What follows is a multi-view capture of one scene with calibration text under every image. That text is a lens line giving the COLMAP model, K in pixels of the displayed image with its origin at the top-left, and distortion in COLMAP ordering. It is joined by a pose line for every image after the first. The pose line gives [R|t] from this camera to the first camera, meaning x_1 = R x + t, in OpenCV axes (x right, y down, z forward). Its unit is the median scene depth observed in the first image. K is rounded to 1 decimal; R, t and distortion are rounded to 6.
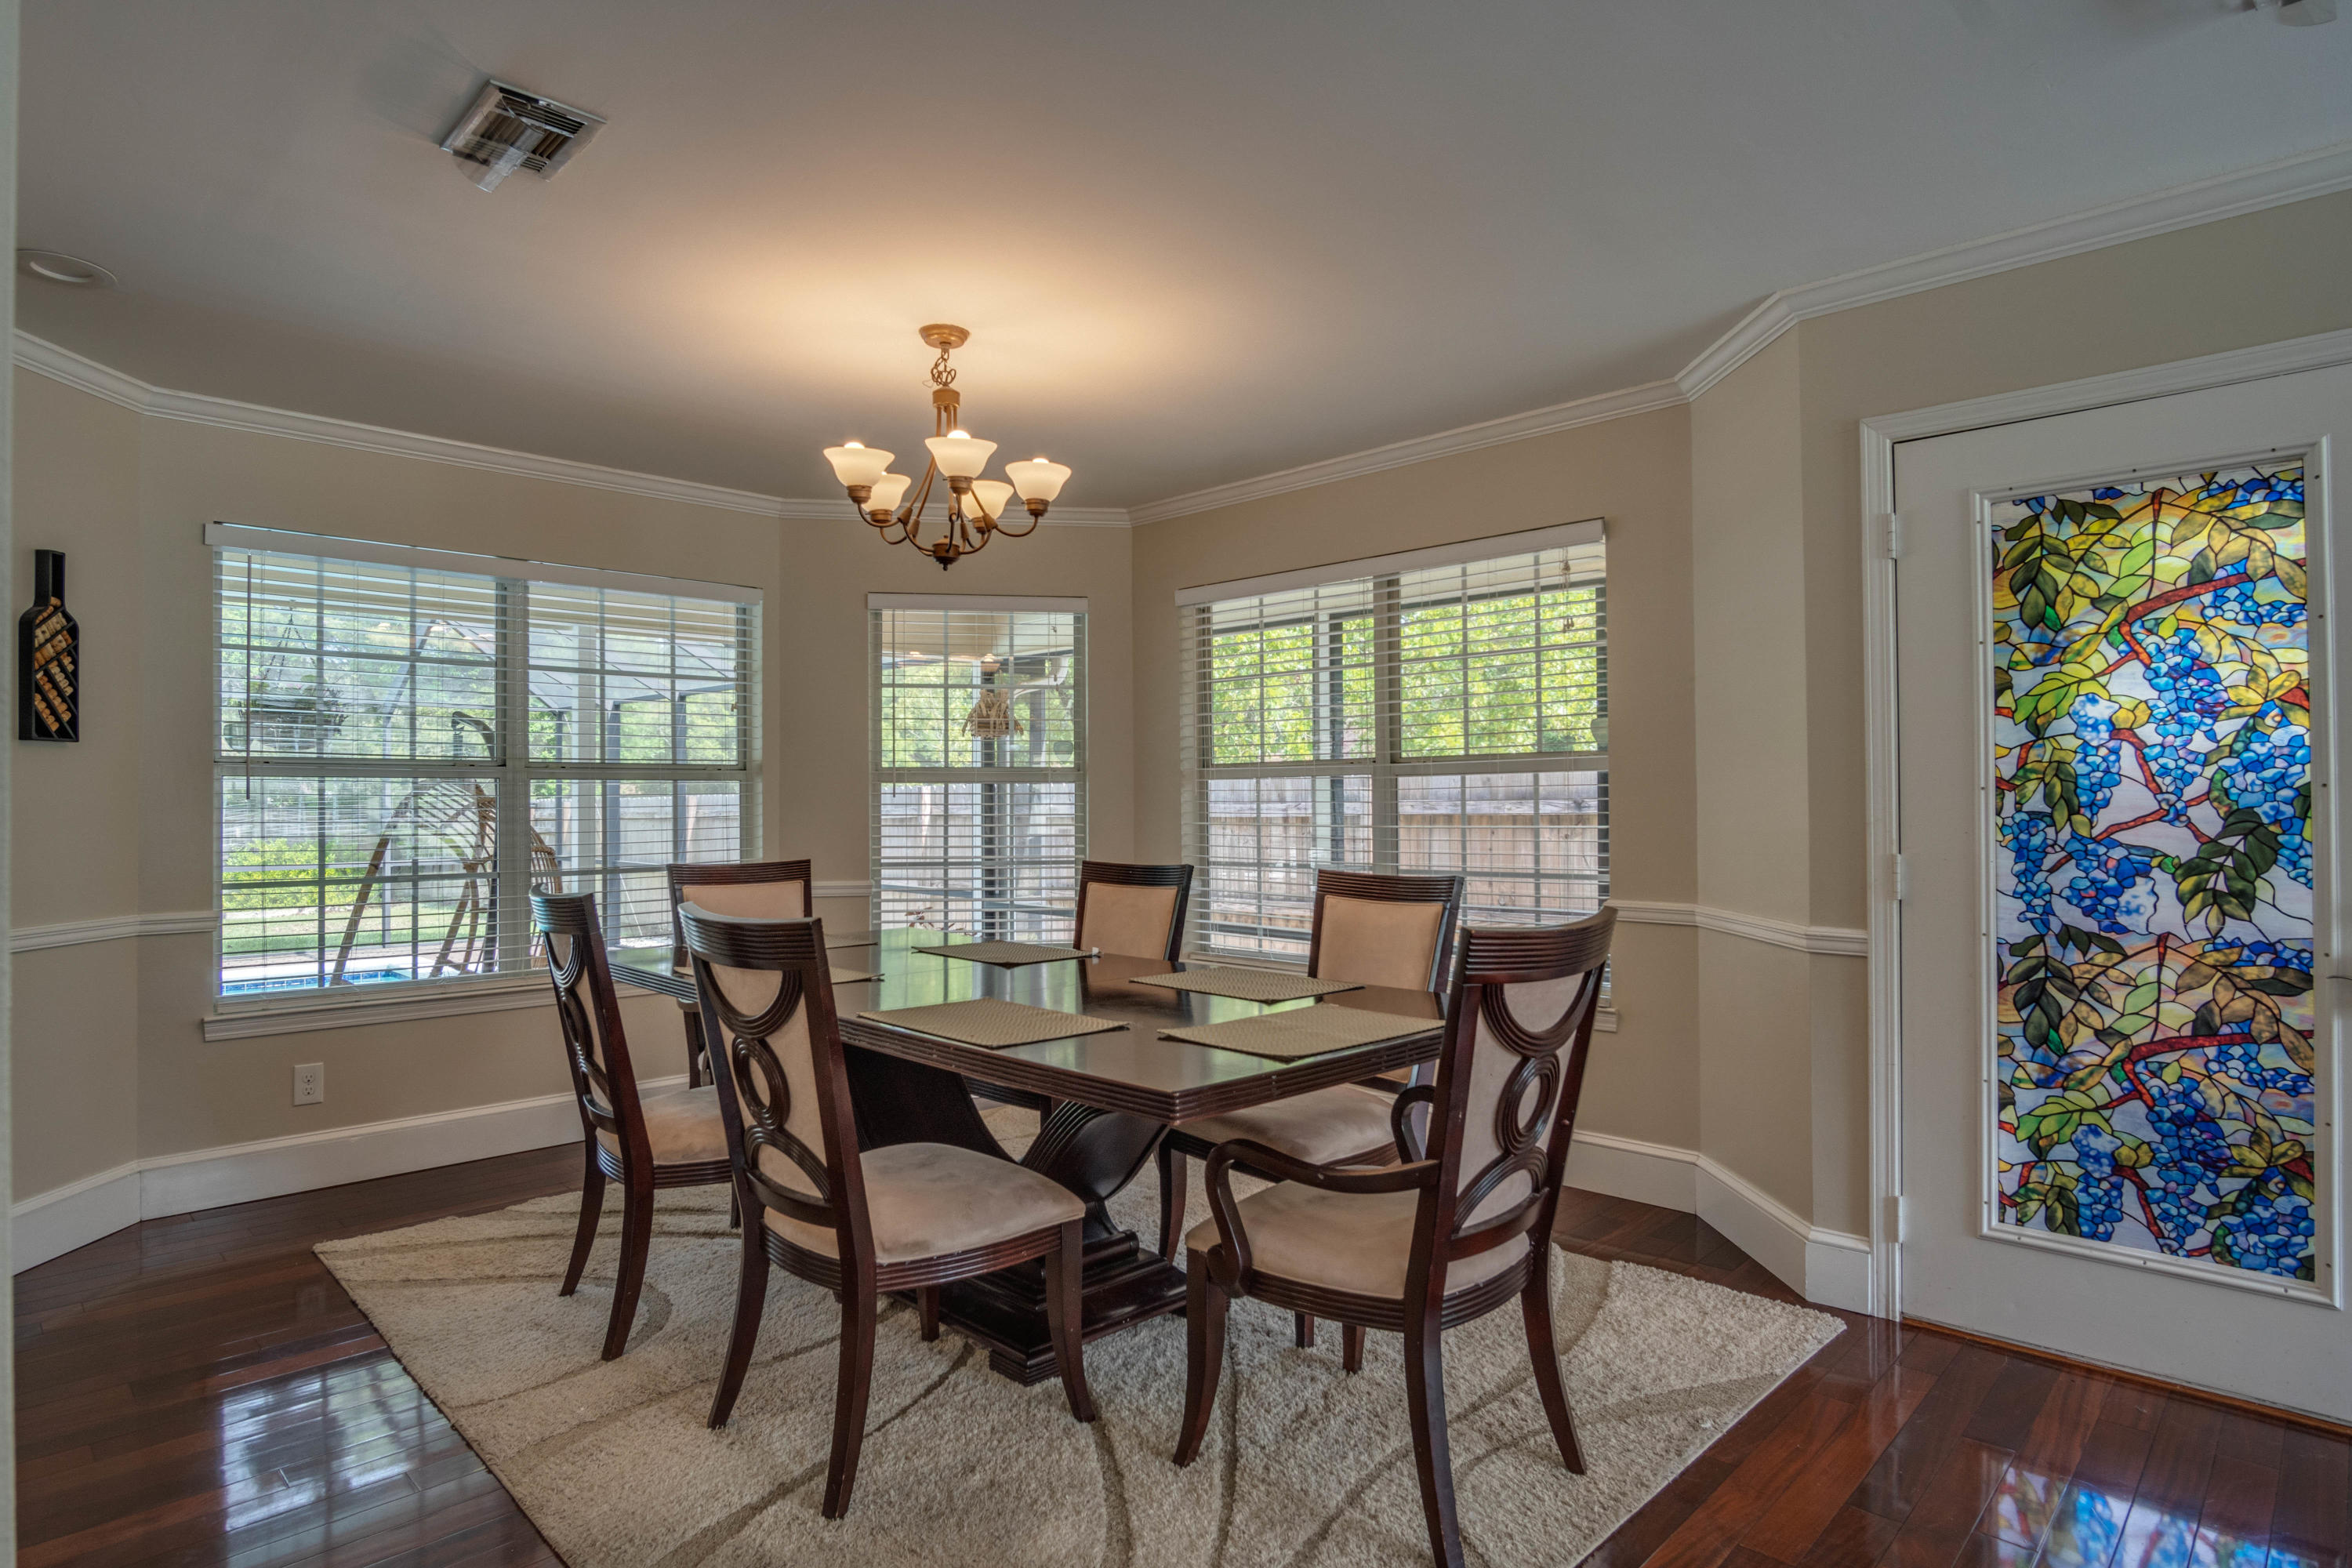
lens RADIAL K [[1287.6, 0, 1185.4], [0, 1287.6, 795.8], [0, 0, 1]] dist [-0.034828, 0.011767]
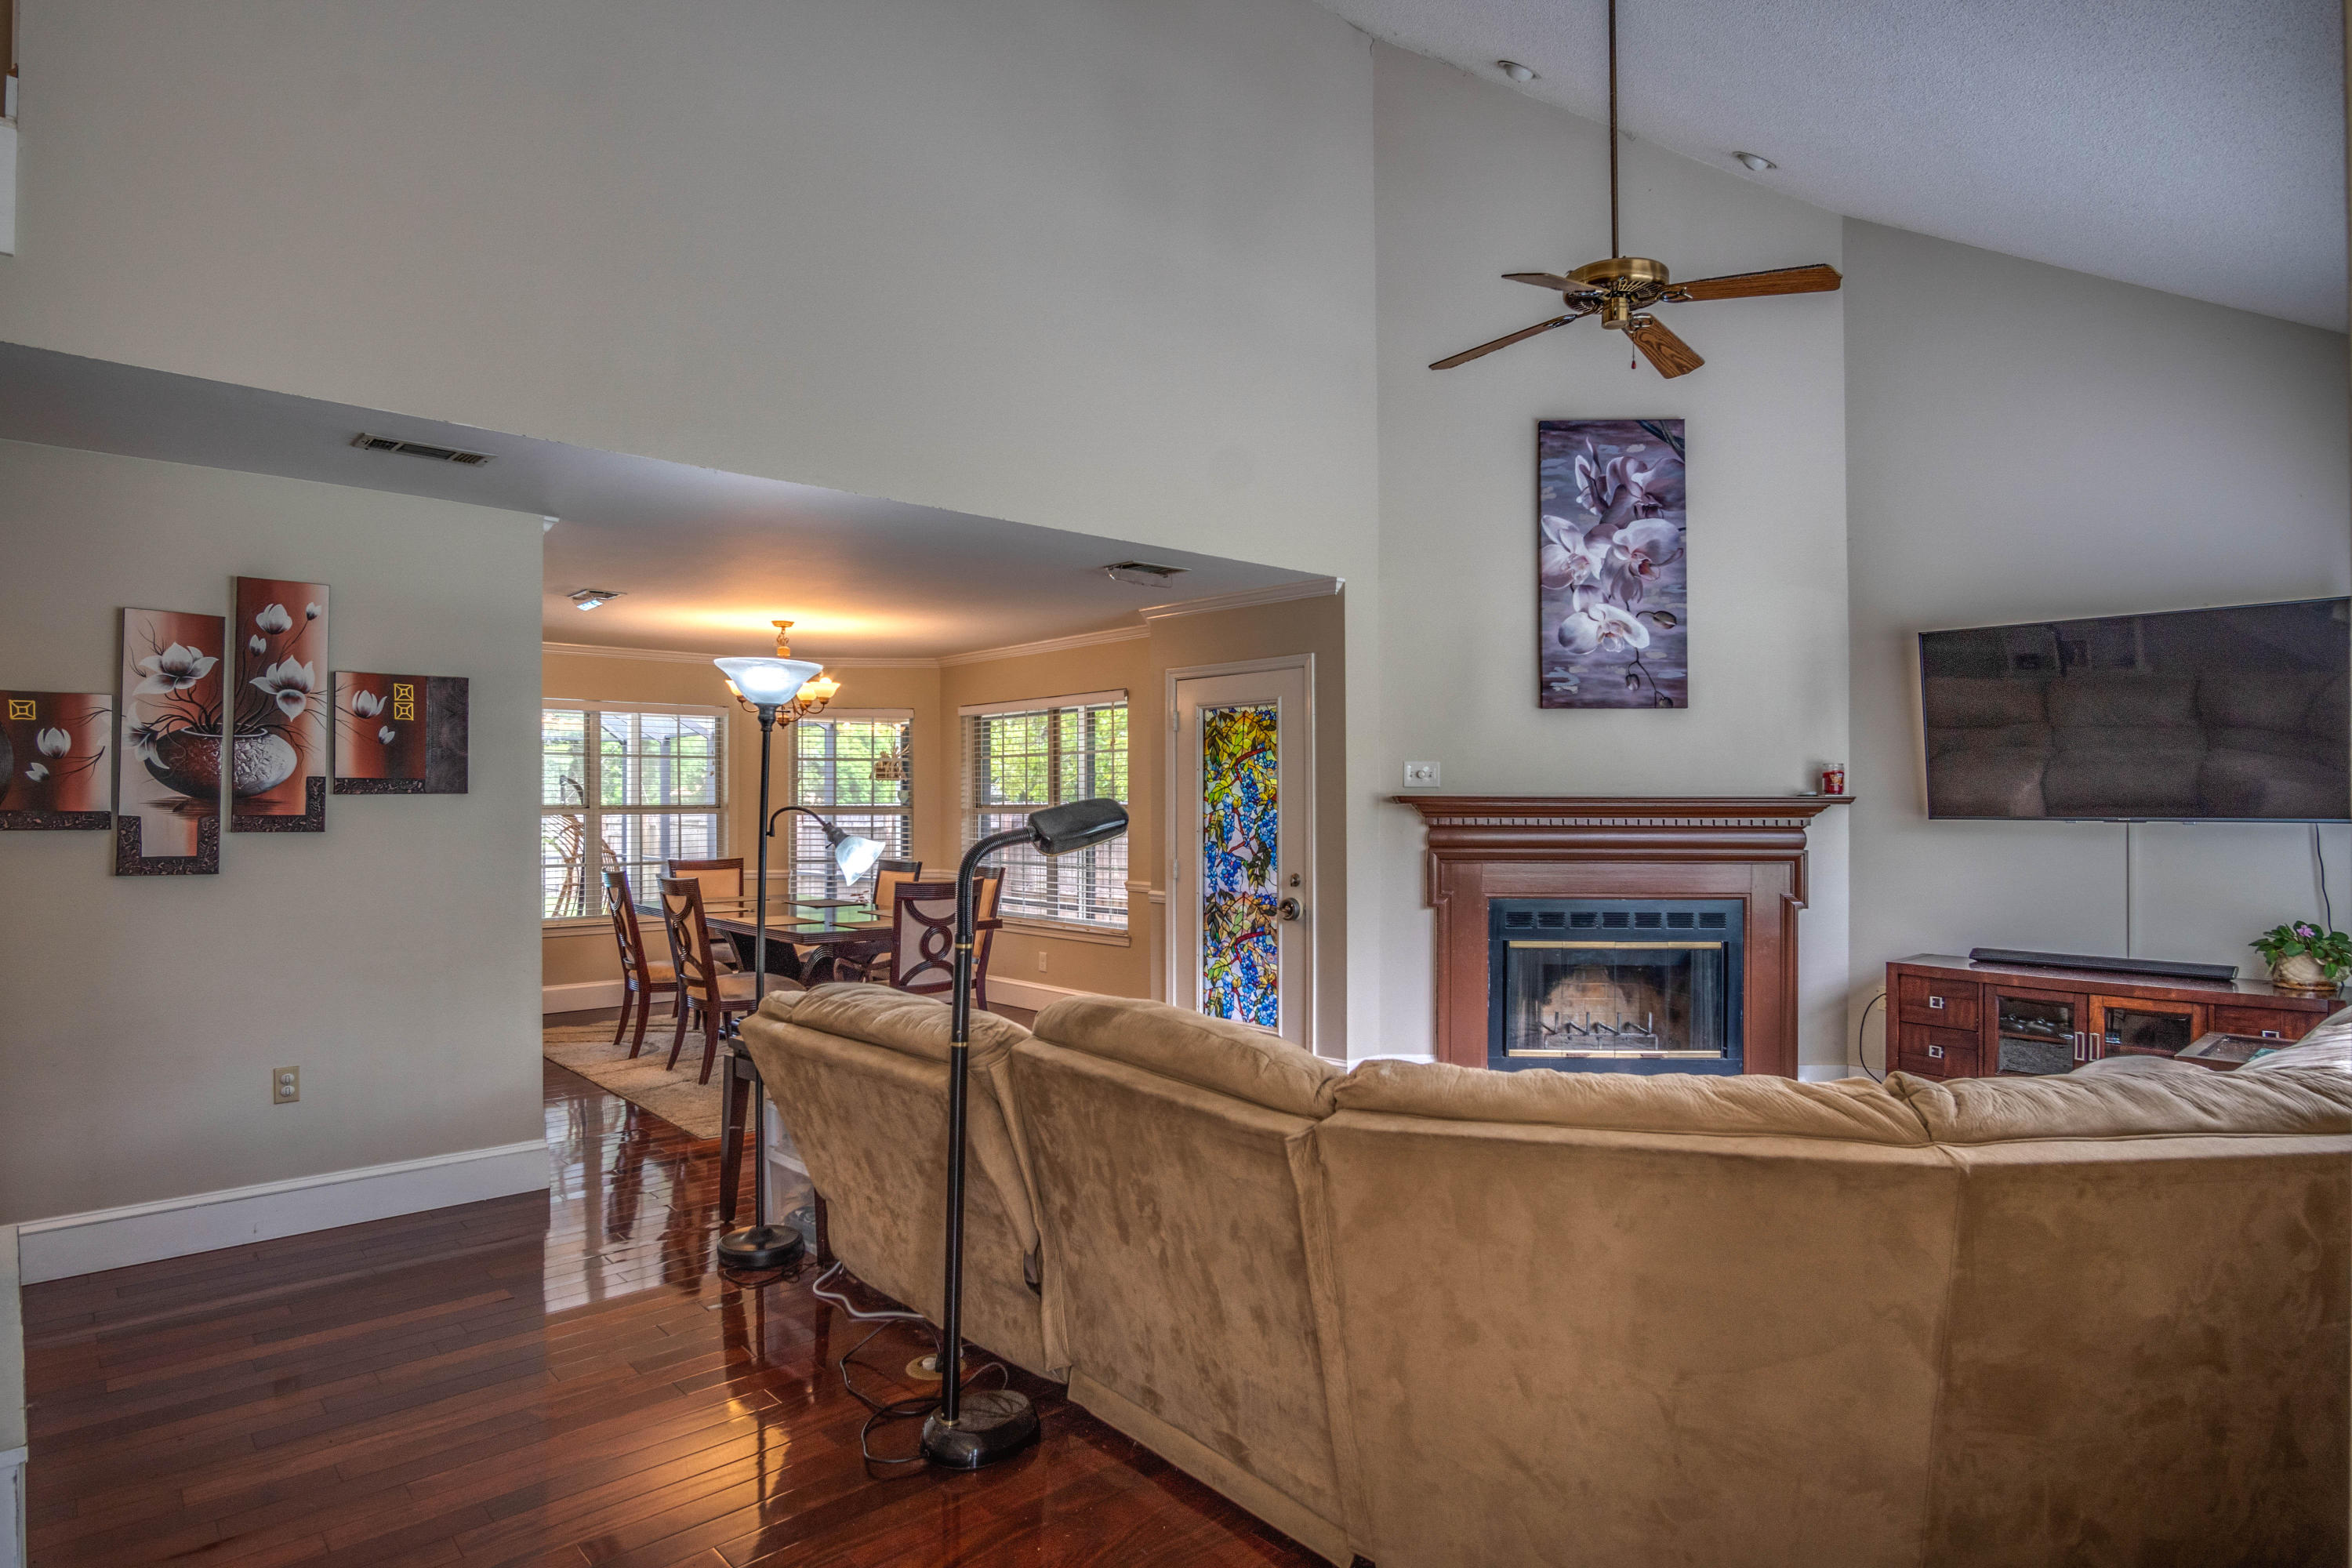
lens RADIAL K [[1287.6, 0, 1176.5], [0, 1287.6, 790.5], [0, 0, 1]] dist [-0.034828, 0.011767]
pose [[0.998738, 0.002521, -0.050157, 0.609228], [-0.002677, 0.999992, -0.003032, -0.063980], [0.050149, 0.003162, 0.998737, -1.196618]]
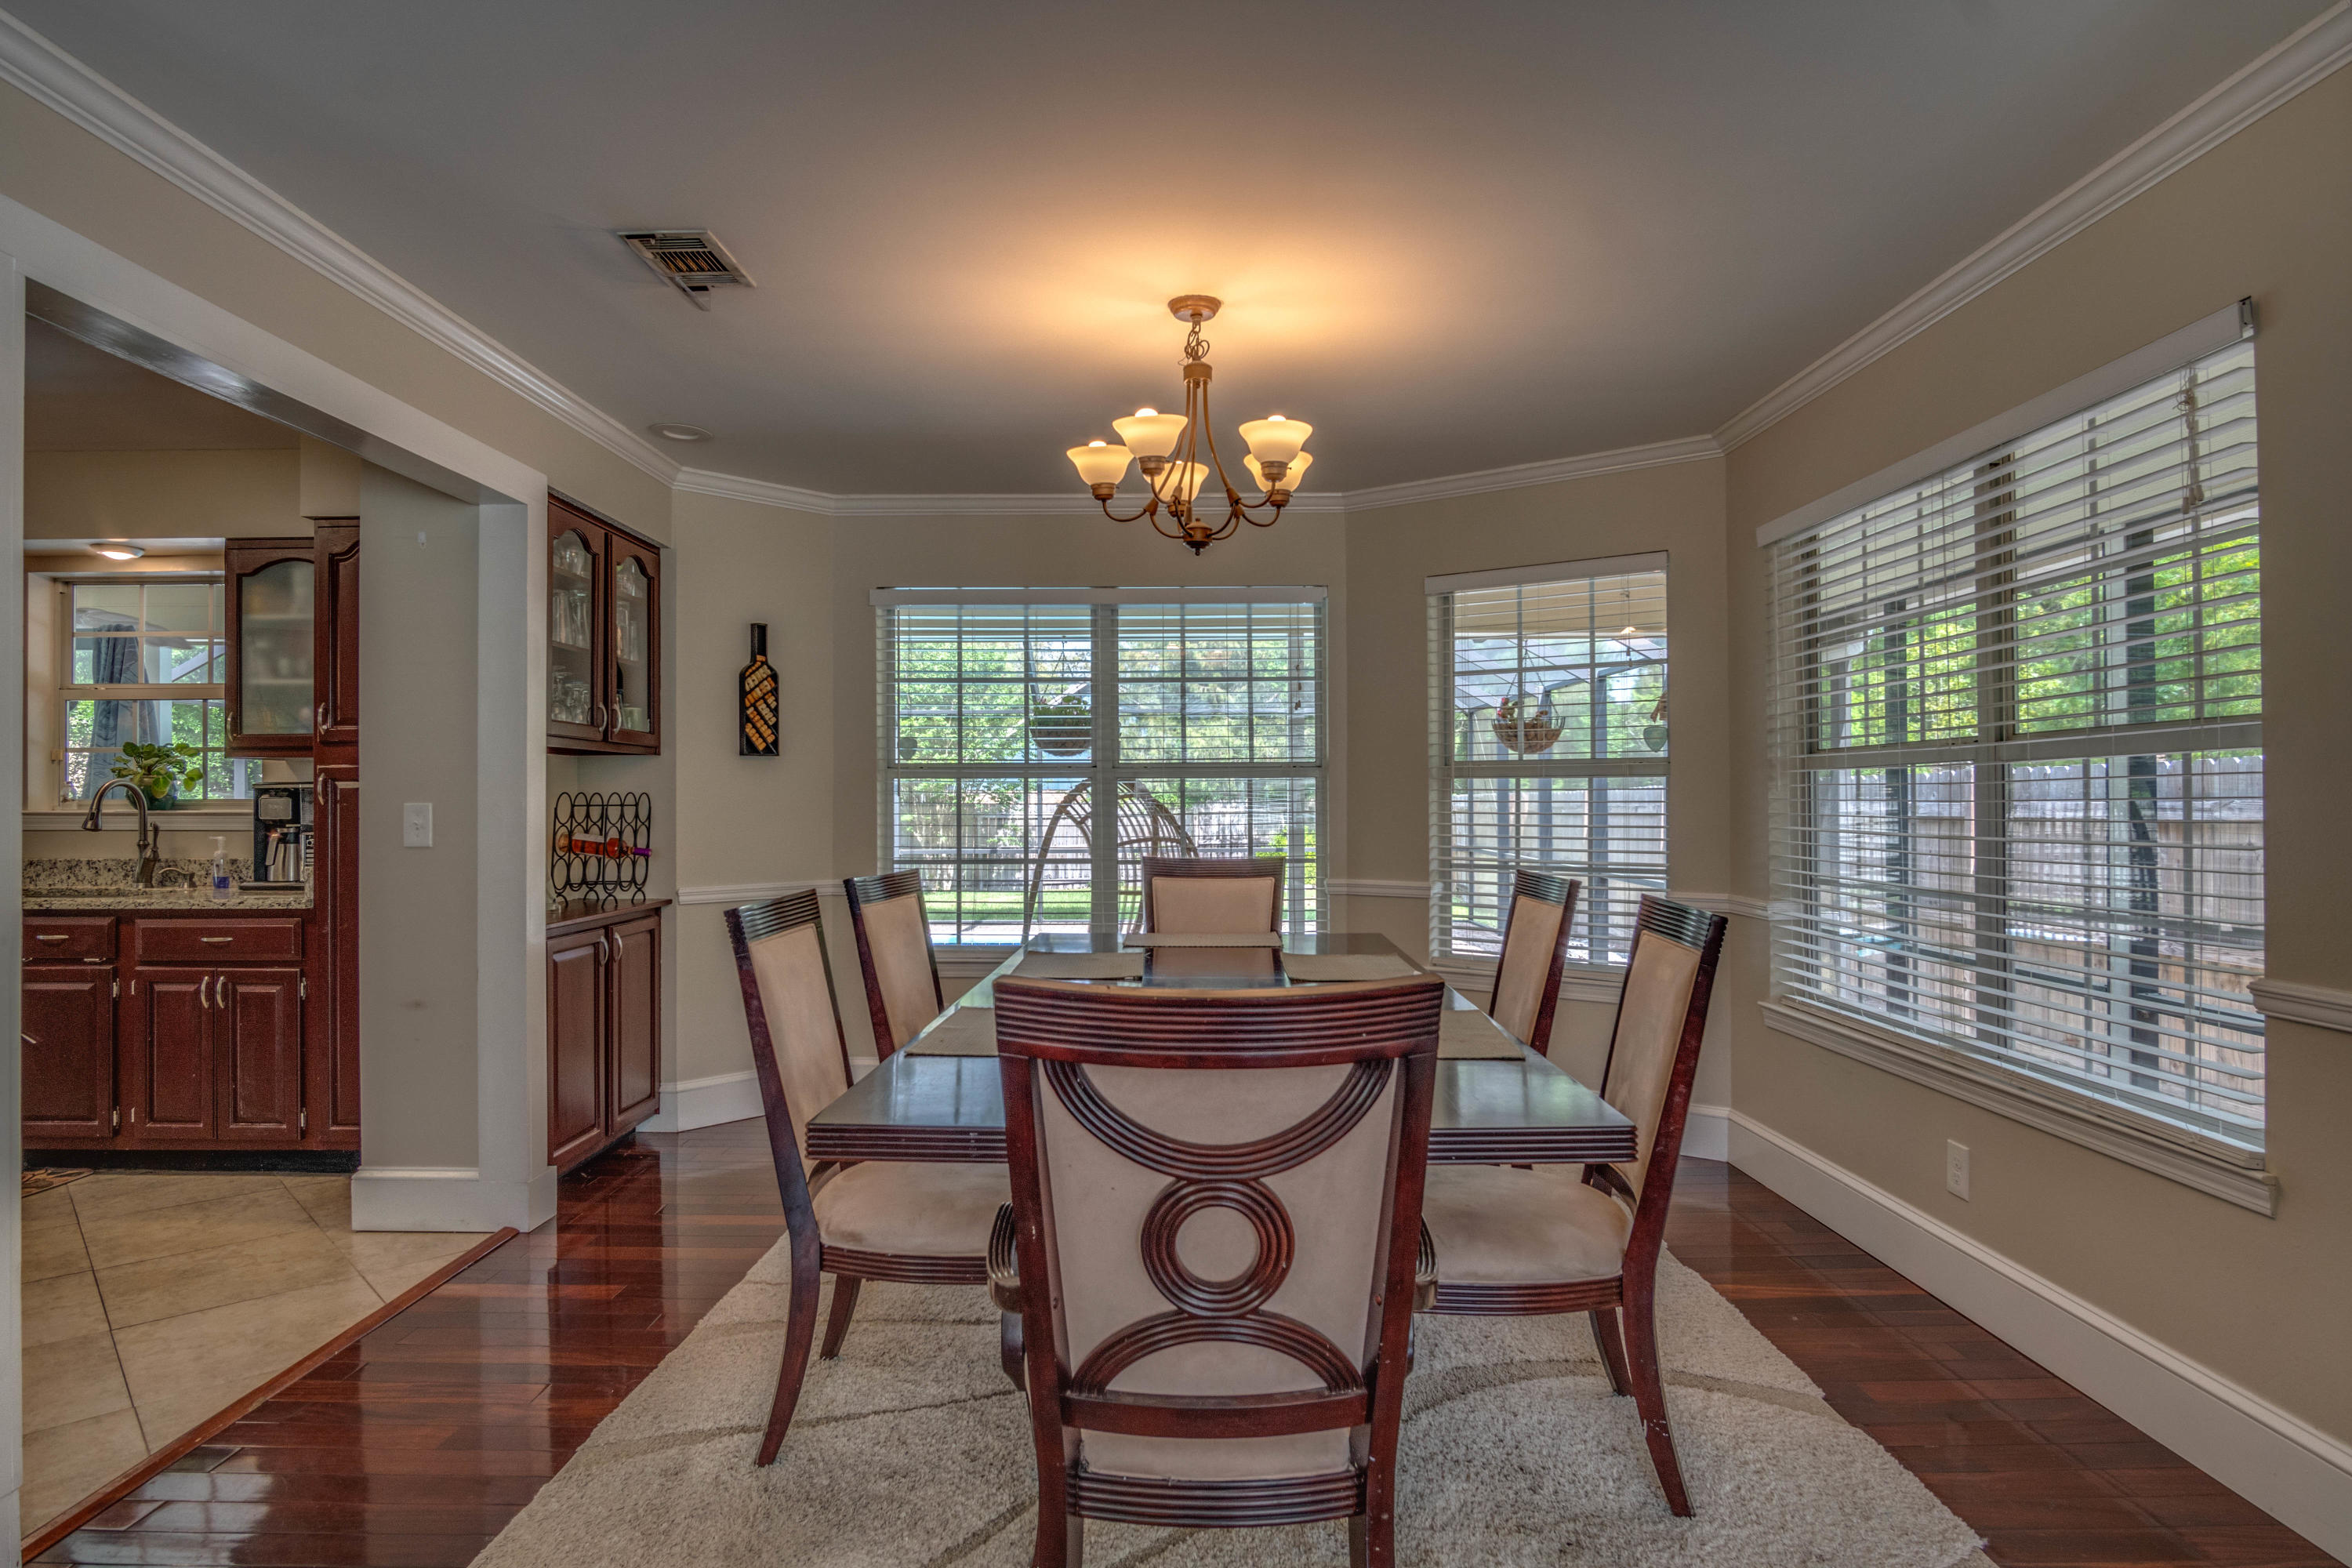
lens RADIAL K [[1287.6, 0, 1155.8], [0, 1287.6, 784.6], [0, 0, 1]] dist [-0.034828, 0.011767]
pose [[0.693671, -0.005780, -0.720269, 0.471242], [0.003280, 0.999983, -0.004866, -0.002762], [0.720284, 0.001012, 0.693678, 0.322158]]
